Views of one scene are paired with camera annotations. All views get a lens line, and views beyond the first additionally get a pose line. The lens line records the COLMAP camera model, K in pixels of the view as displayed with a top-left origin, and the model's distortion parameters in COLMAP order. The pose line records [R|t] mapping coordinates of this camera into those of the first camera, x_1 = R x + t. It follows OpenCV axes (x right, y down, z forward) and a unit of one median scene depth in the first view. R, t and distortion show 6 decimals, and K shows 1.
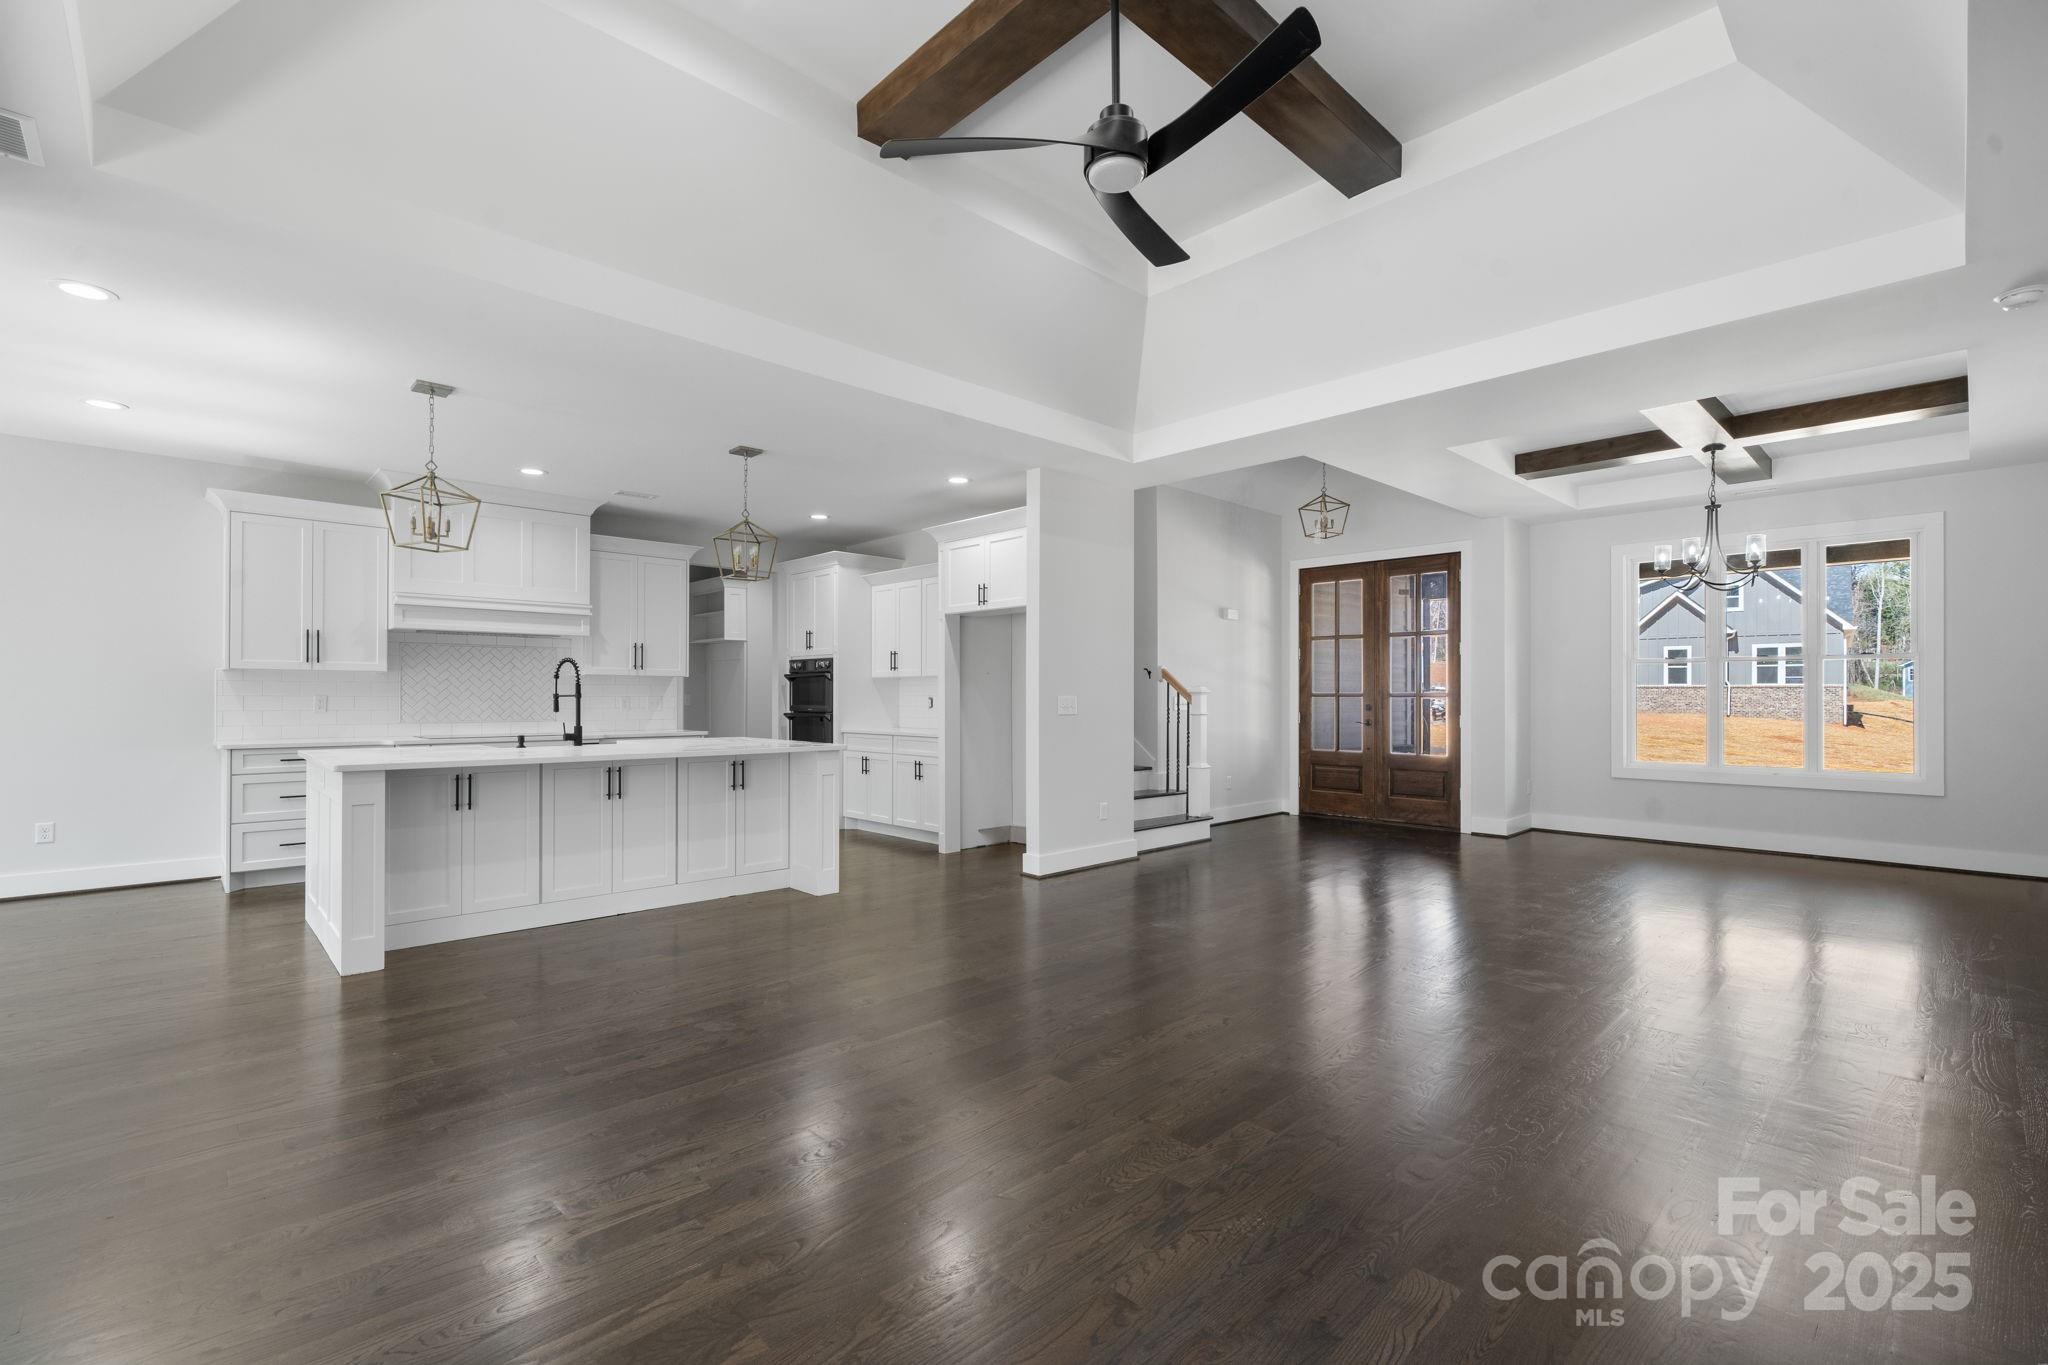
lens RADIAL K [[897.1, 0, 1022.6], [0, 897.1, 690.9], [0, 0, 1]] dist [-0.000749, -0.000202]
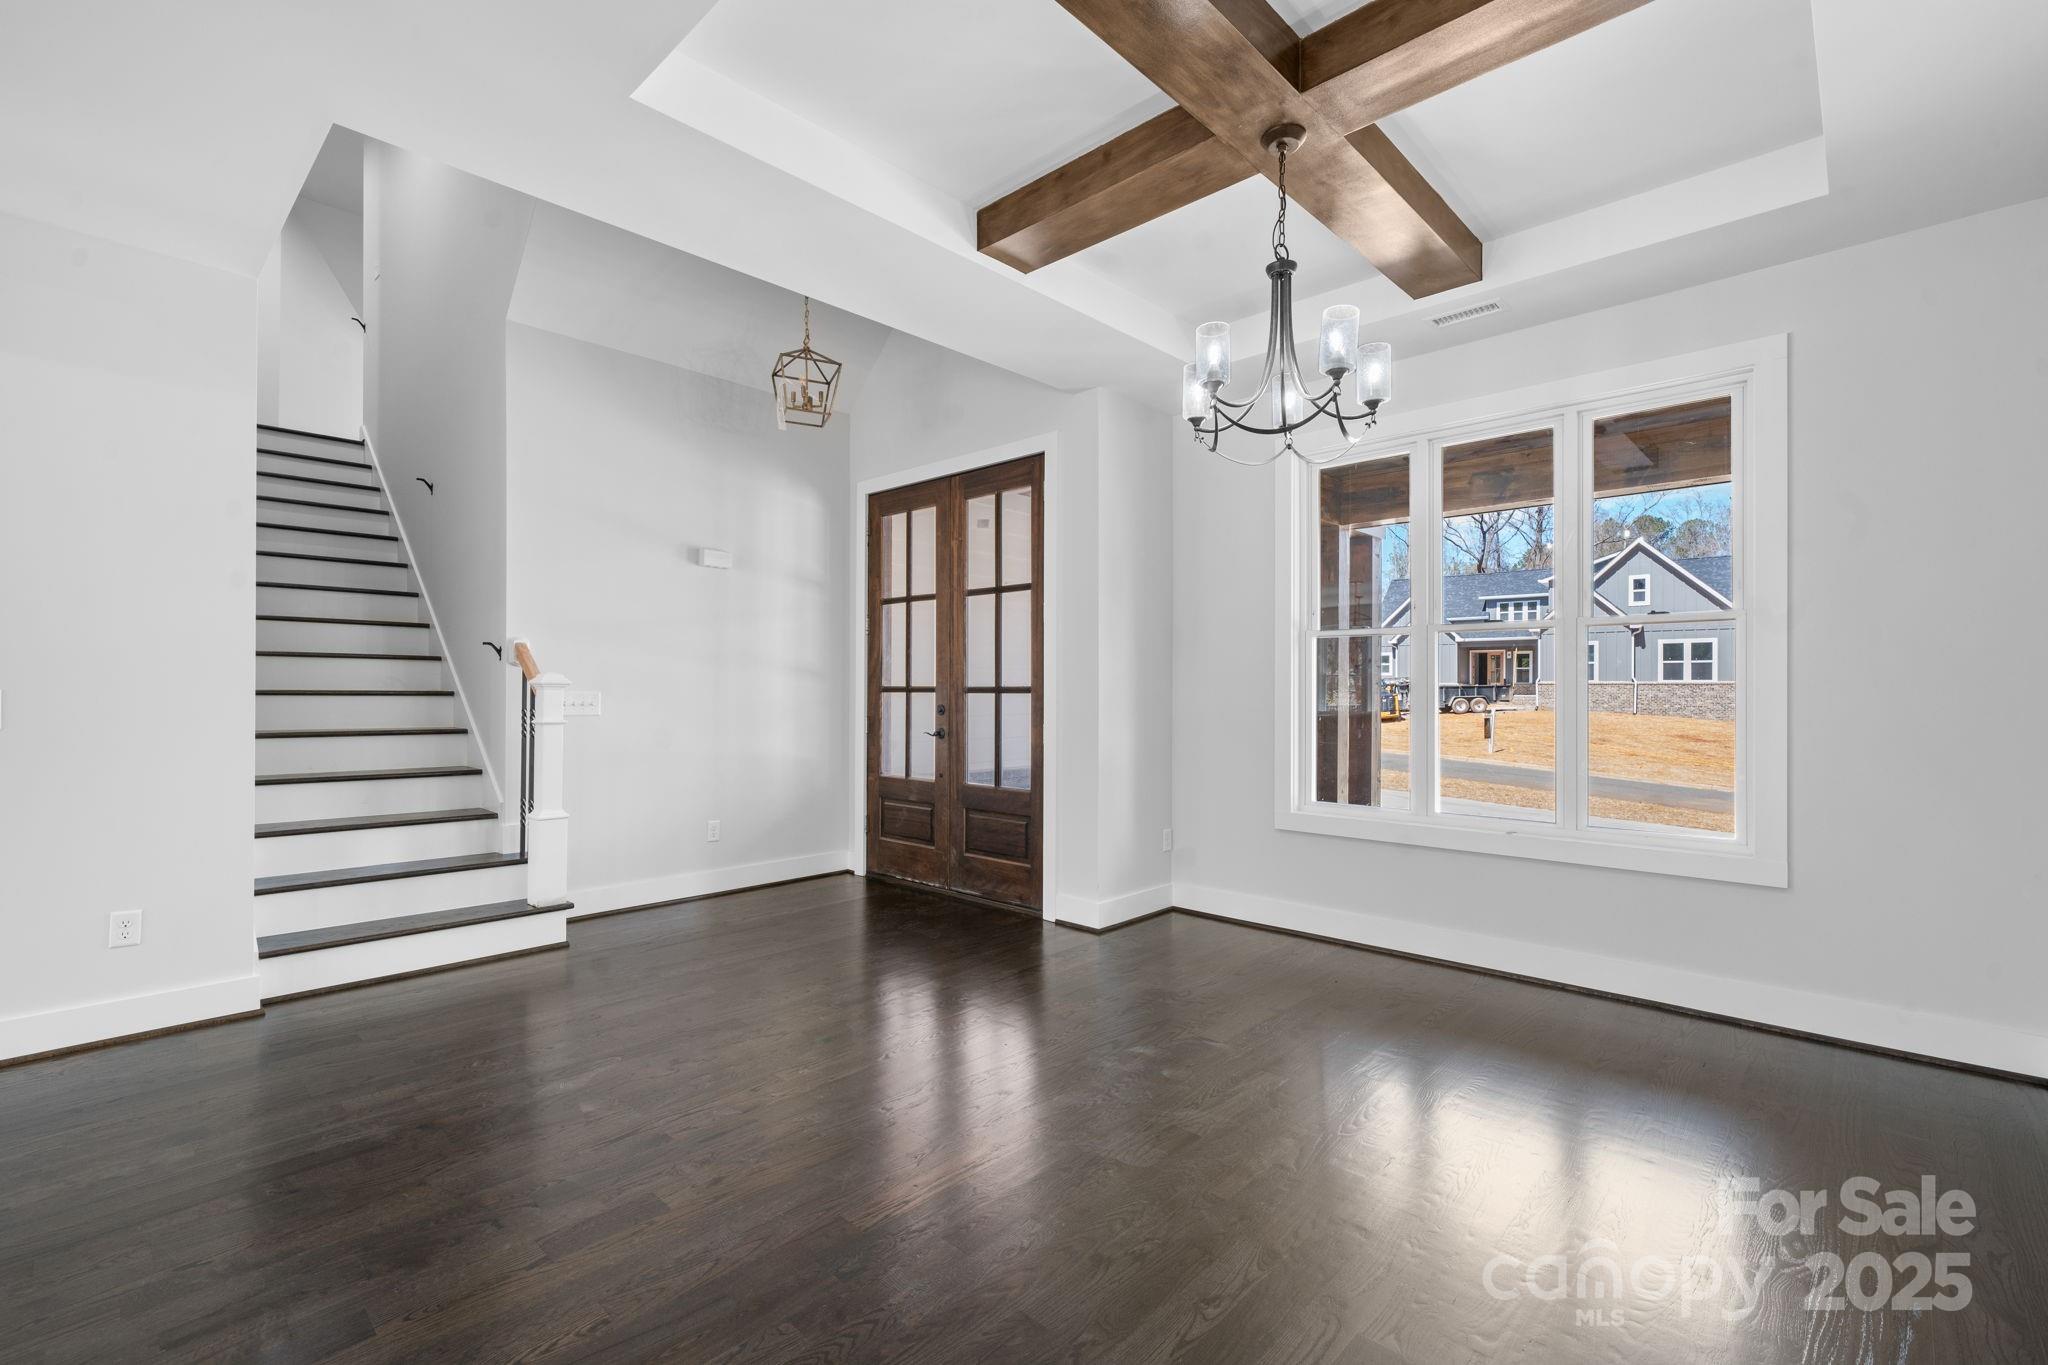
lens RADIAL K [[897.1, 0, 1020.7], [0, 897.1, 680.3], [0, 0, 1]] dist [-0.000749, -0.000202]
pose [[0.998665, 0.002092, 0.051617, 0.412559], [-0.001692, 0.999968, -0.007807, 0.003019], [-0.051632, 0.007709, 0.998636, 0.374077]]
